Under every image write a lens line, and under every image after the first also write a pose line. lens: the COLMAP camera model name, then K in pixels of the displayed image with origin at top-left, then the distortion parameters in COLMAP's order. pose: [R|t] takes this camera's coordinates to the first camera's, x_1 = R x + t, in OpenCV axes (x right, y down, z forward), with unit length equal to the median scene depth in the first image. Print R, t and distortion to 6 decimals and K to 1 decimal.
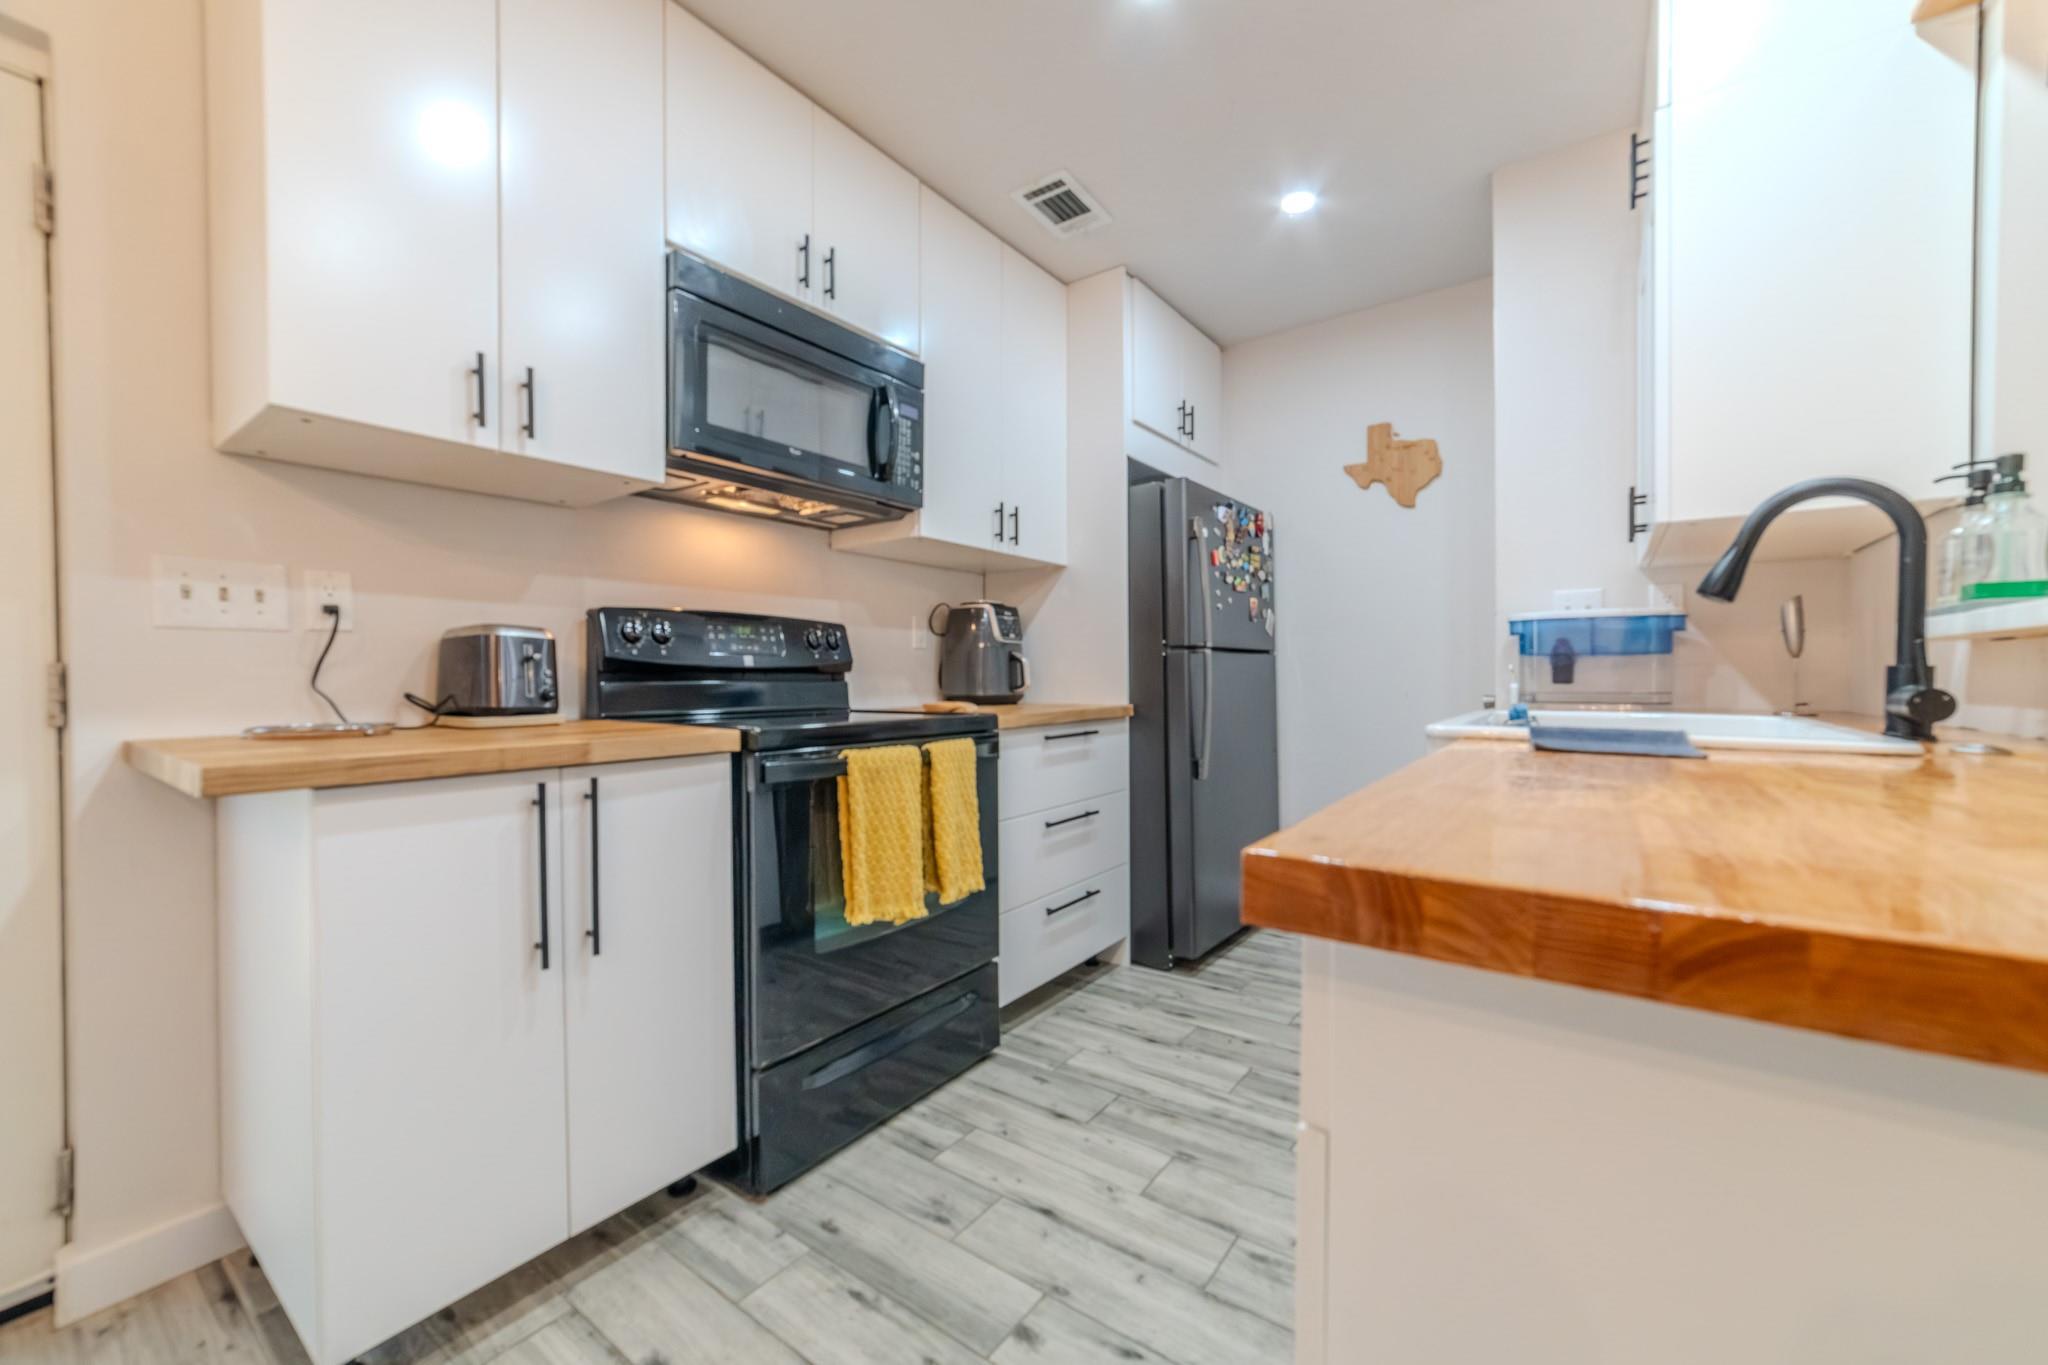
lens RADIAL K [[794.5, 0, 1031.2], [0, 794.5, 683.0], [0, 0, 1]] dist [-0.017488, 0.006709]
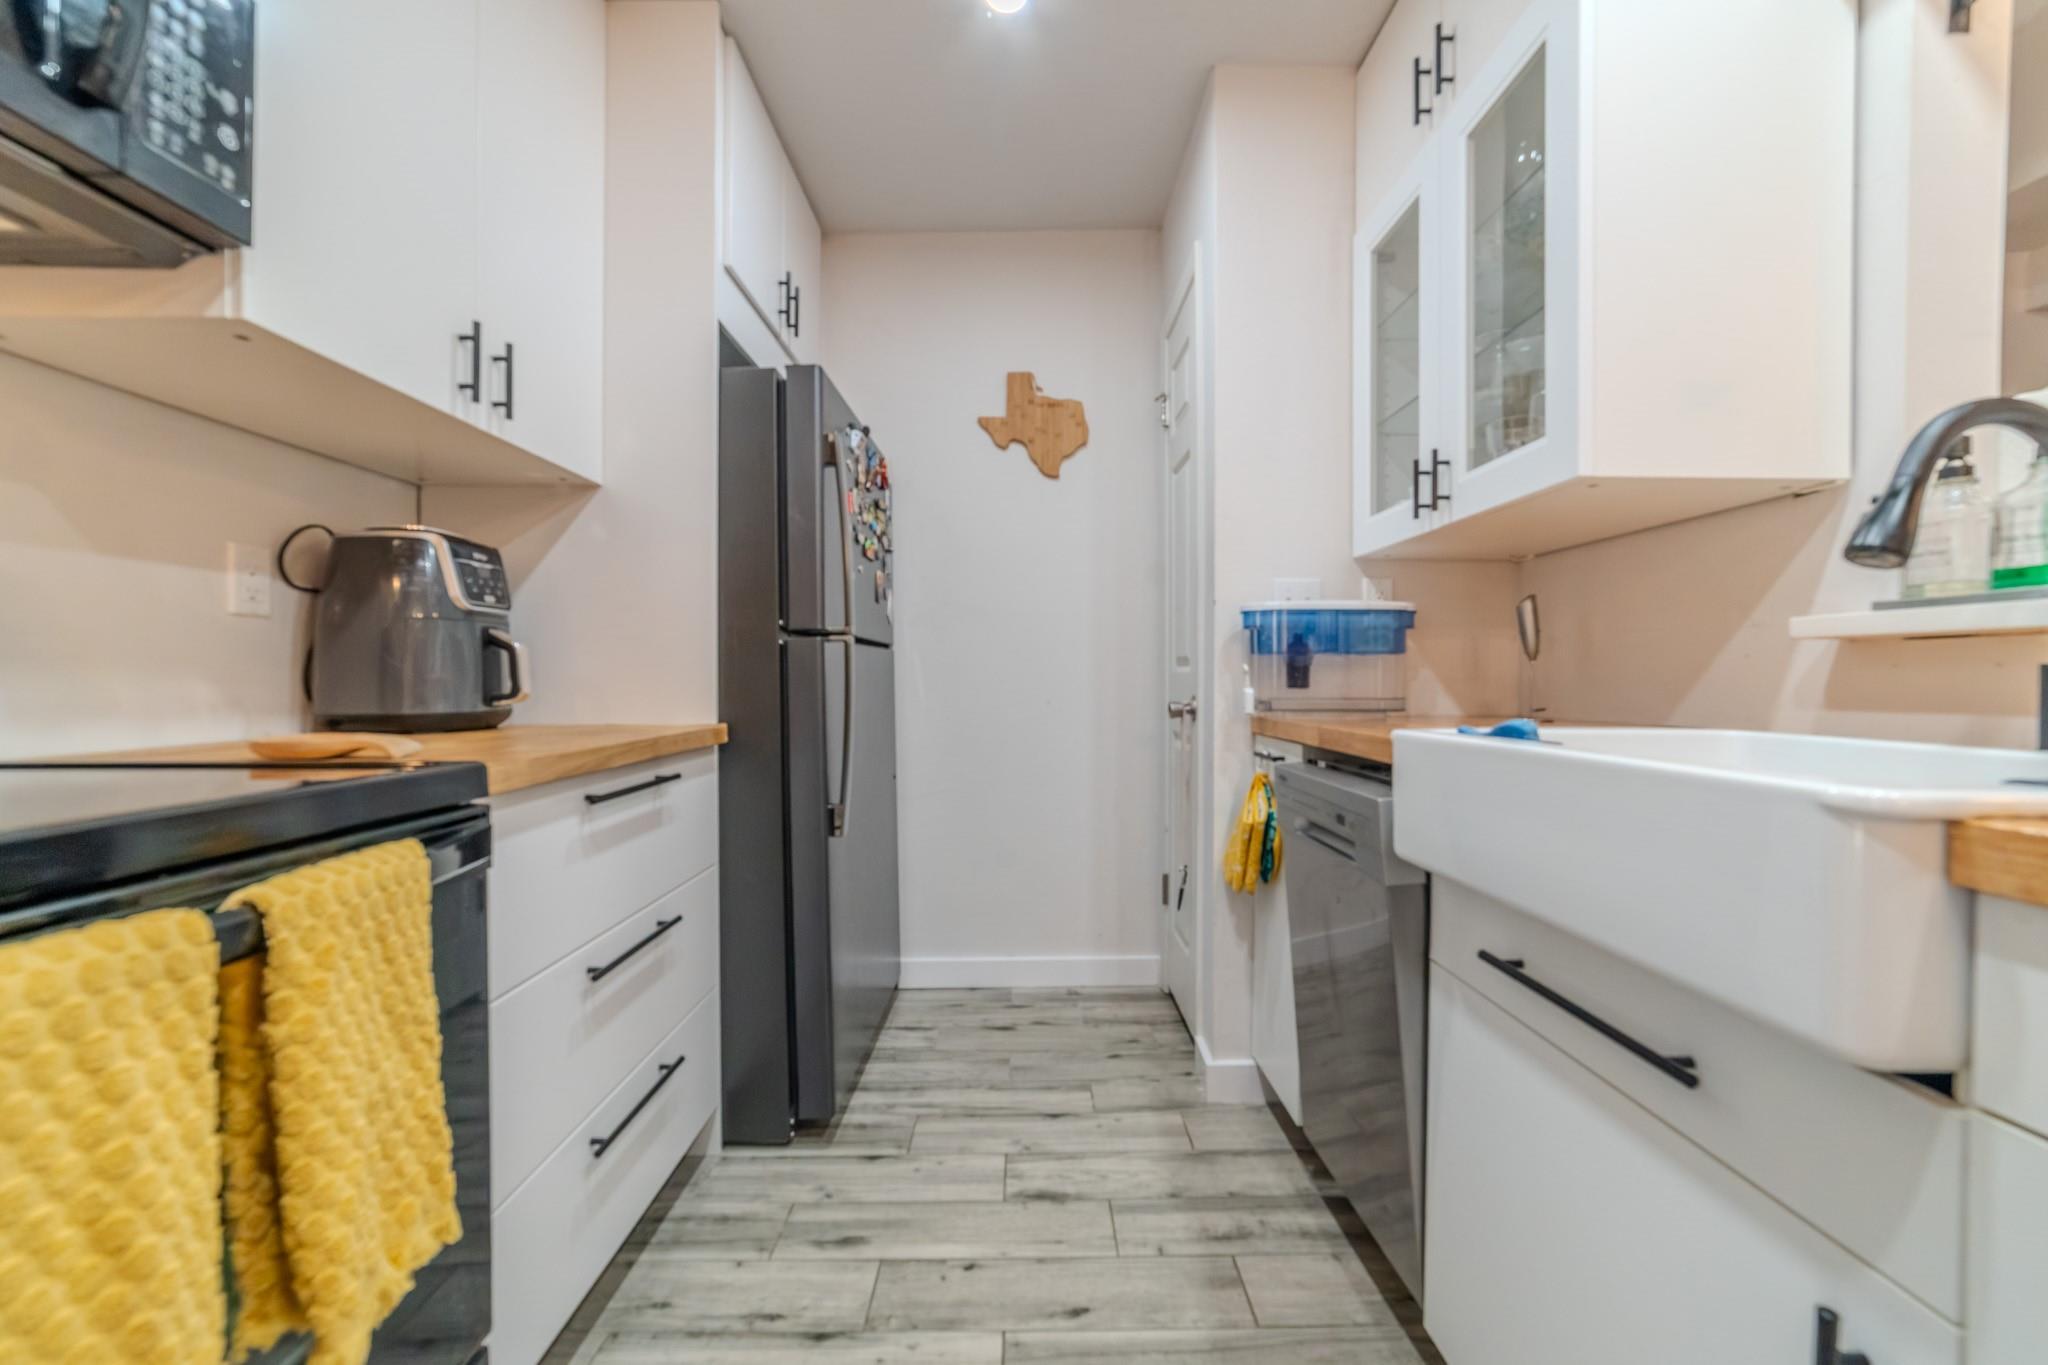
lens RADIAL K [[794.5, 0, 1028.1], [0, 794.5, 678.7], [0, 0, 1]] dist [-0.017488, 0.006709]
pose [[0.809898, 0.003204, 0.586562, -0.045971], [0.001777, 0.999967, -0.007917, -0.002271], [-0.586568, 0.007454, 0.809865, 0.406439]]
